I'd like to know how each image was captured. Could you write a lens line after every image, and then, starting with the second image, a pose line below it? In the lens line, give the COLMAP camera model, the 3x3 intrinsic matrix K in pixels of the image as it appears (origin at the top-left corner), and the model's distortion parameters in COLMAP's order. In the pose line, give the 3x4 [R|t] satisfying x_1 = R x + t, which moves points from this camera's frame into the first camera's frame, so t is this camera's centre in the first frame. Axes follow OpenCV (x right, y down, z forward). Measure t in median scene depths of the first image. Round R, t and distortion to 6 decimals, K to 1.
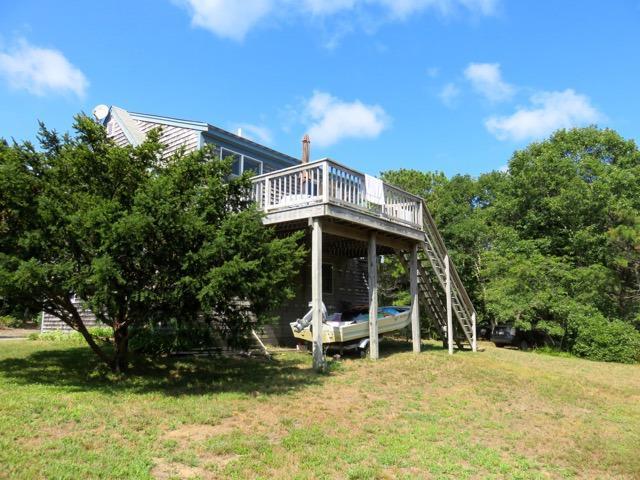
lens RADIAL K [[480.2, 0, 319.8], [0, 480.2, 242.1], [0, 0, 1]] dist [-0.011776, 0.002155]
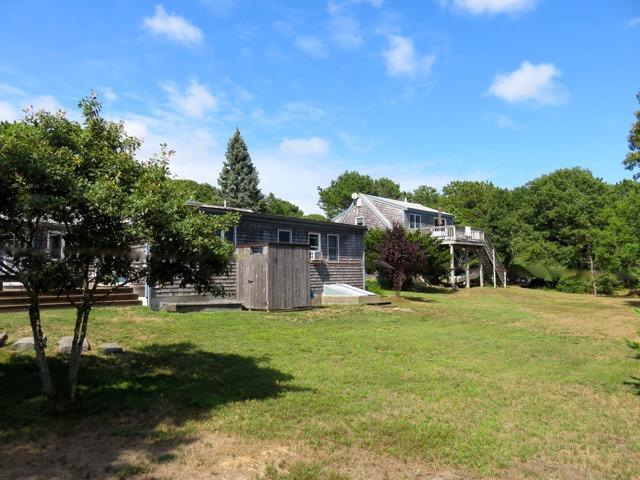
lens RADIAL K [[480.2, 0, 319.8], [0, 480.2, 242.1], [0, 0, 1]] dist [-0.011776, 0.002155]
pose [[0.995712, -0.018713, -0.090596, -0.443472], [0.027127, 0.995338, 0.092550, -0.286548], [0.088441, -0.094611, 0.991578, -1.680344]]
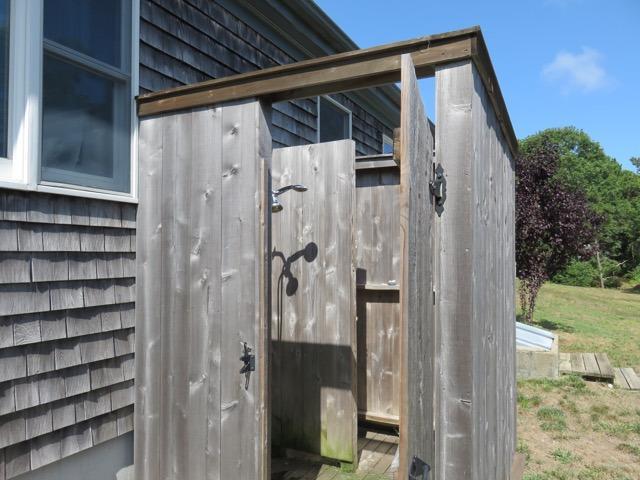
lens RADIAL K [[480.2, 0, 319.8], [0, 480.2, 242.1], [0, 0, 1]] dist [-0.011776, 0.002155]
pose [[0.987343, 0.012267, 0.158125, -0.740067], [-0.034708, 0.989549, 0.139955, -0.138609], [-0.154756, -0.143672, 0.977450, -0.633774]]
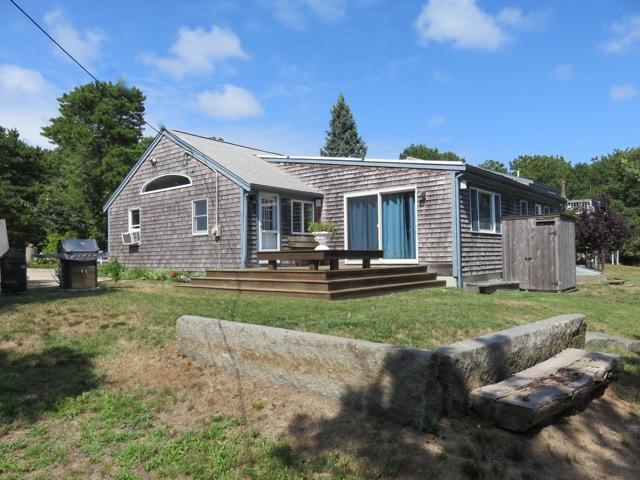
lens RADIAL K [[480.2, 0, 319.8], [0, 480.2, 242.1], [0, 0, 1]] dist [-0.011776, 0.002155]
pose [[0.998198, -0.014636, -0.058192, -1.138246], [0.022594, 0.990098, 0.138546, -0.271921], [0.055588, -0.139611, 0.988645, -1.565784]]
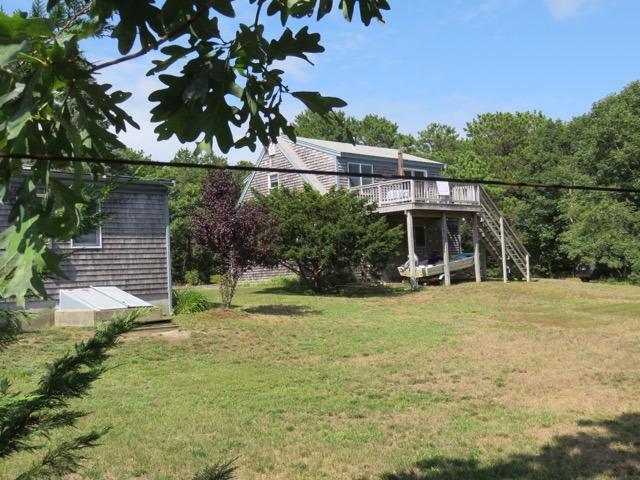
lens RADIAL K [[685.8, 0, 320.0], [0, 685.8, 240.0], [0, 0, 1]] dist [-0.022405, -0.018827]
pose [[0.985191, -0.056951, -0.161724, 0.057368], [0.075234, 0.991161, 0.109272, -0.187416], [0.154072, -0.119821, 0.980767, -1.235574]]
